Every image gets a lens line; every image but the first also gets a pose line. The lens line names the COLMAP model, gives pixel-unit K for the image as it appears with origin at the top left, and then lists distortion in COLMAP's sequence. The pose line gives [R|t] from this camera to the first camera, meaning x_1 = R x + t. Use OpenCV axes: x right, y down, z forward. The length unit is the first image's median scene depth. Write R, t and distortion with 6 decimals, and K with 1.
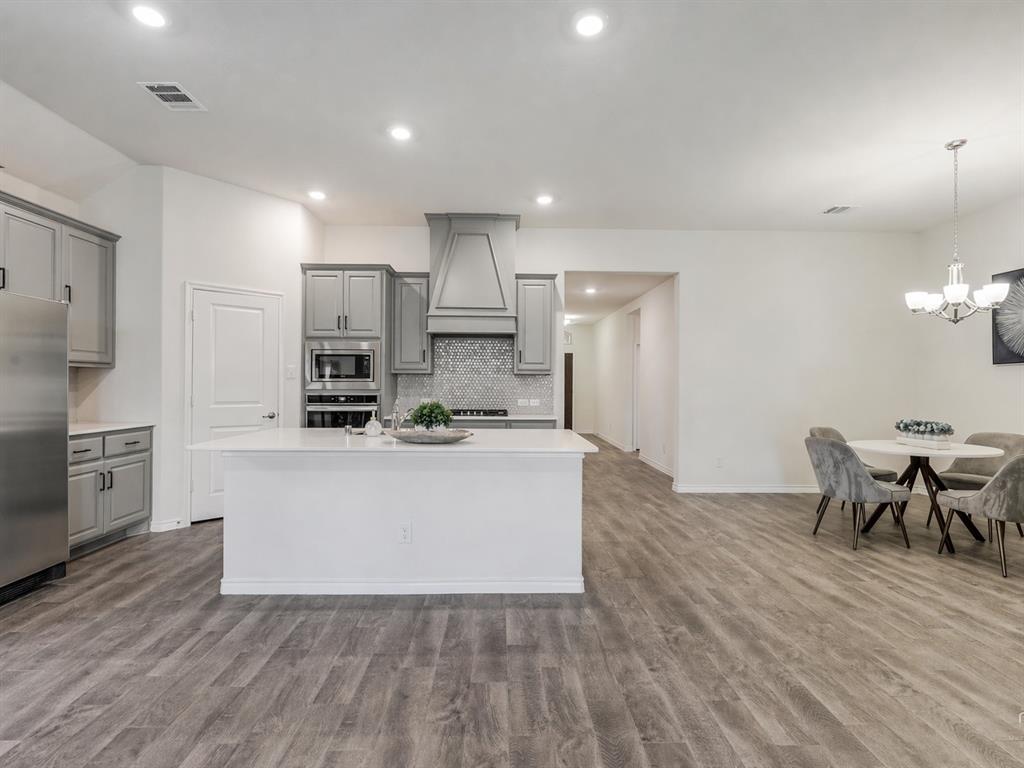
lens RADIAL K [[484.7, 0, 512.0], [0, 484.7, 384.0], [0, 0, 1]] dist [0.018330, -0.010970]
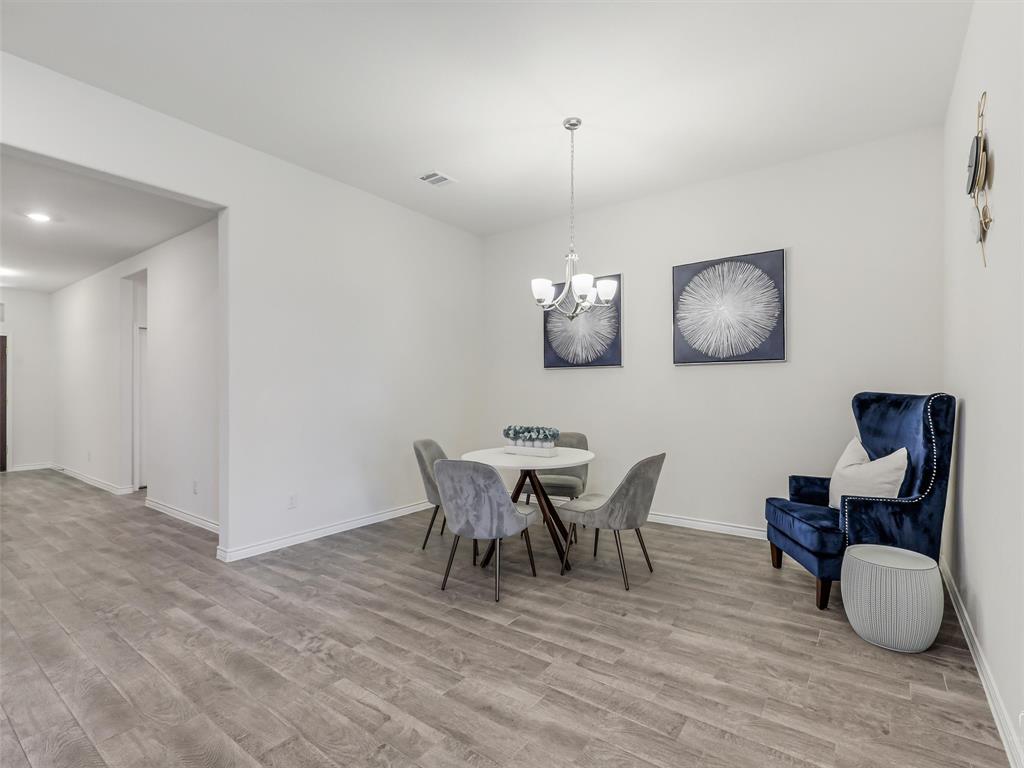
lens RADIAL K [[489.5, 0, 511.3], [0, 489.5, 387.4], [0, 0, 1]] dist [0.002947, -0.000878]
pose [[0.613857, -0.002217, 0.789415, 0.102283], [0.002908, 0.999996, 0.000547, 0.002309], [-0.789412, 0.001960, 0.613860, 0.479006]]
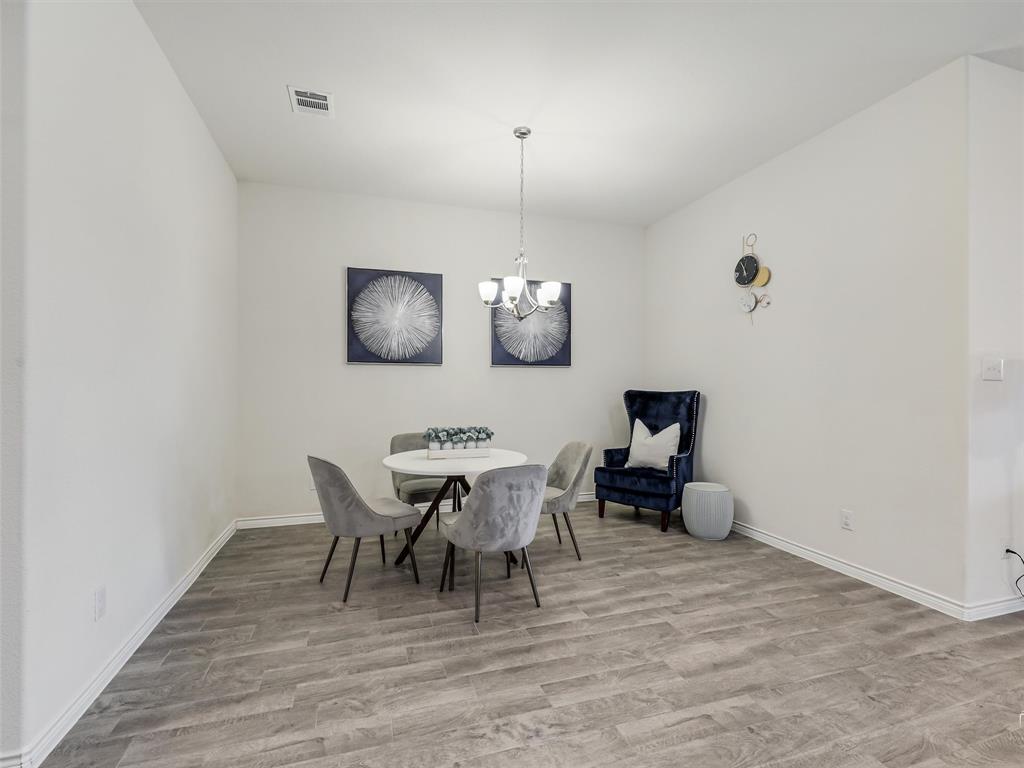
lens RADIAL K [[484.7, 0, 512.0], [0, 484.7, 384.0], [0, 0, 1]] dist [0.018330, -0.010970]
pose [[-0.279479, 0.000357, 0.960152, 0.002033], [-0.005602, 0.999982, -0.002002, 0.001573], [-0.960136, -0.005938, -0.279472, 1.170486]]
